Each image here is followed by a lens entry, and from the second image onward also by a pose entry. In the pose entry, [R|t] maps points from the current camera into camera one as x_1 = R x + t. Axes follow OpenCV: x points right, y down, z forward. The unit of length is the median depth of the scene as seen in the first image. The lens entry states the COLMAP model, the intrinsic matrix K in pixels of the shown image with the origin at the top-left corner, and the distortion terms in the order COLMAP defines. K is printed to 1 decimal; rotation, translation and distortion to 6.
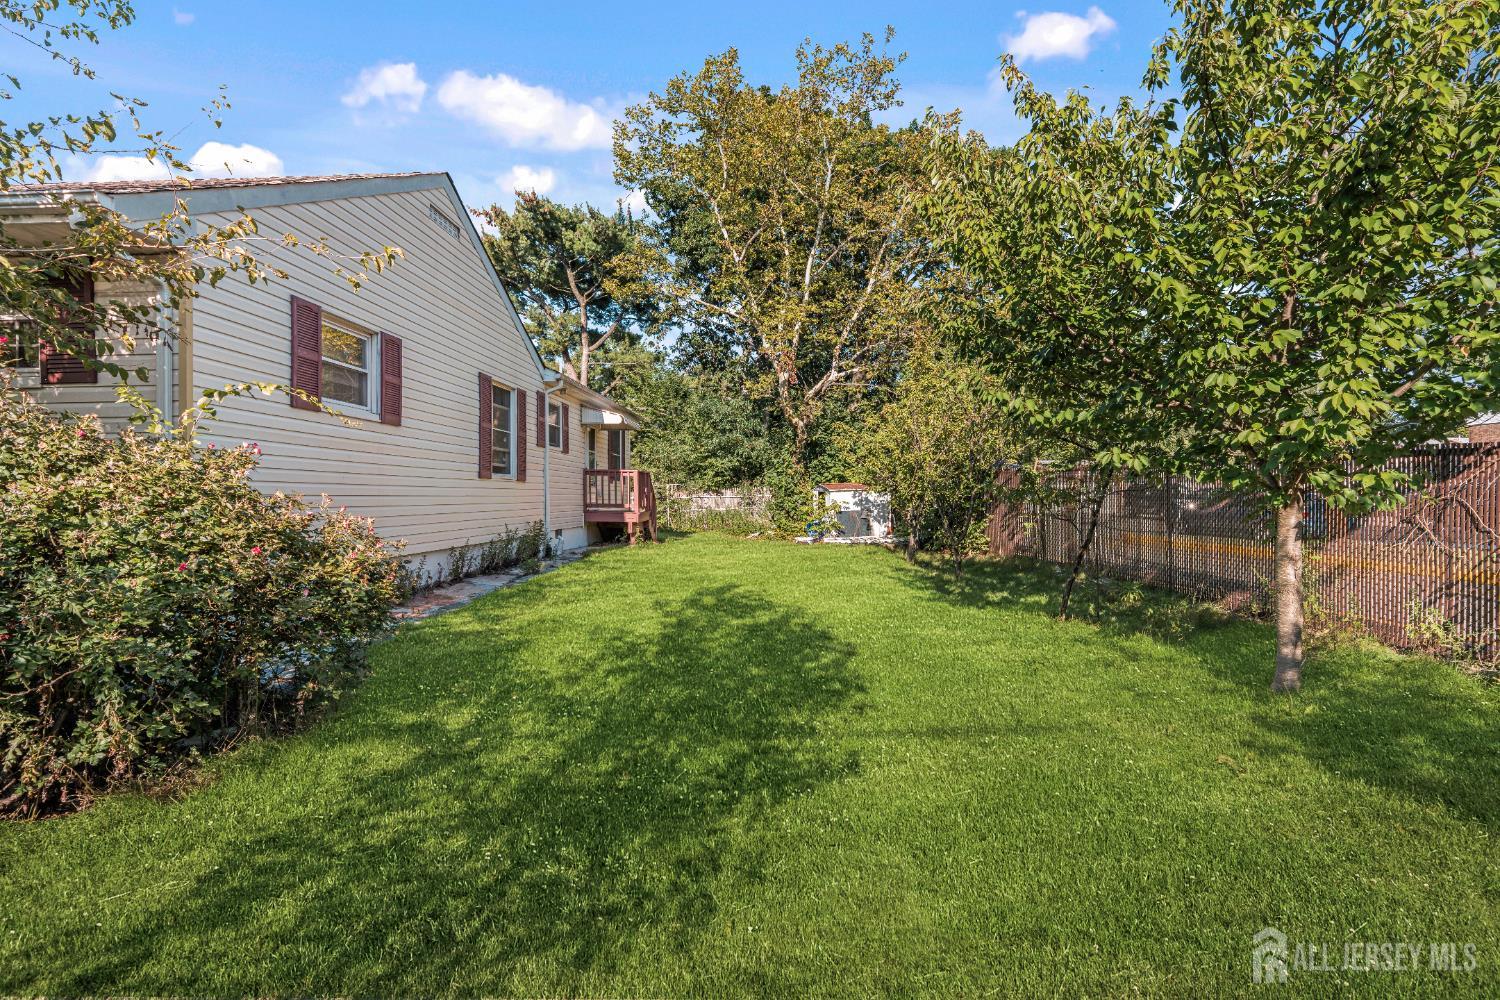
lens RADIAL K [[683.7, 0, 750.0], [0, 683.7, 500.0], [0, 0, 1]] dist [-0.000131, 0.000041]
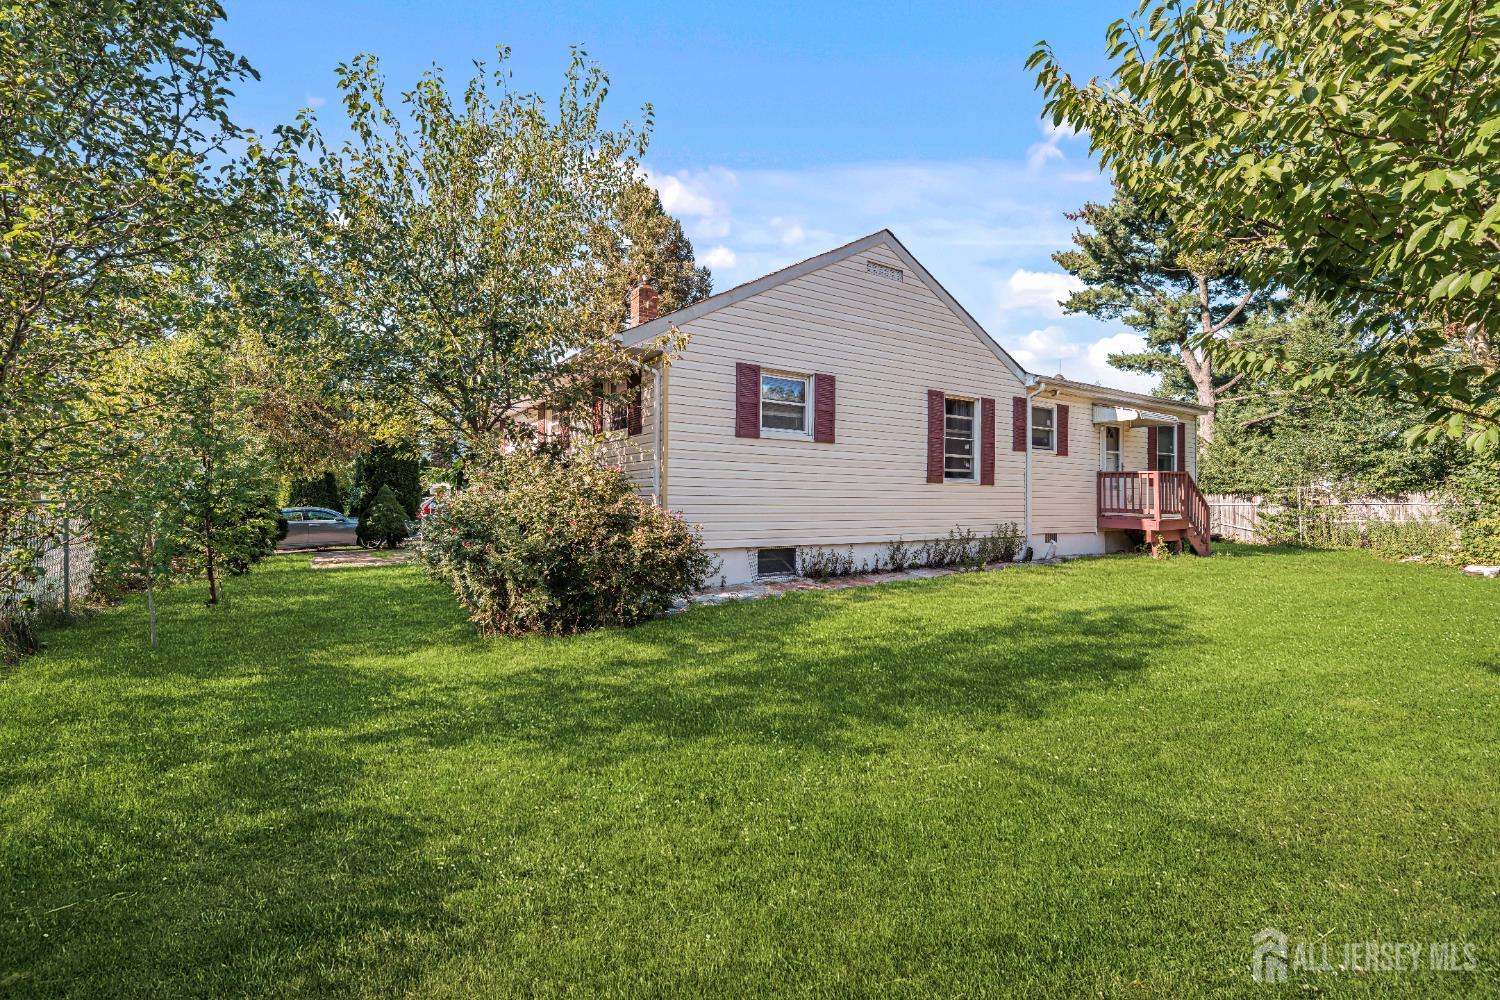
lens RADIAL K [[683.7, 0, 750.0], [0, 683.7, 500.0], [0, 0, 1]] dist [-0.000131, 0.000041]
pose [[0.590117, 0.004741, -0.807304, 0.274656], [-0.011548, 0.999930, -0.002569, 0.002355], [0.807235, 0.010839, 0.590130, 0.073014]]
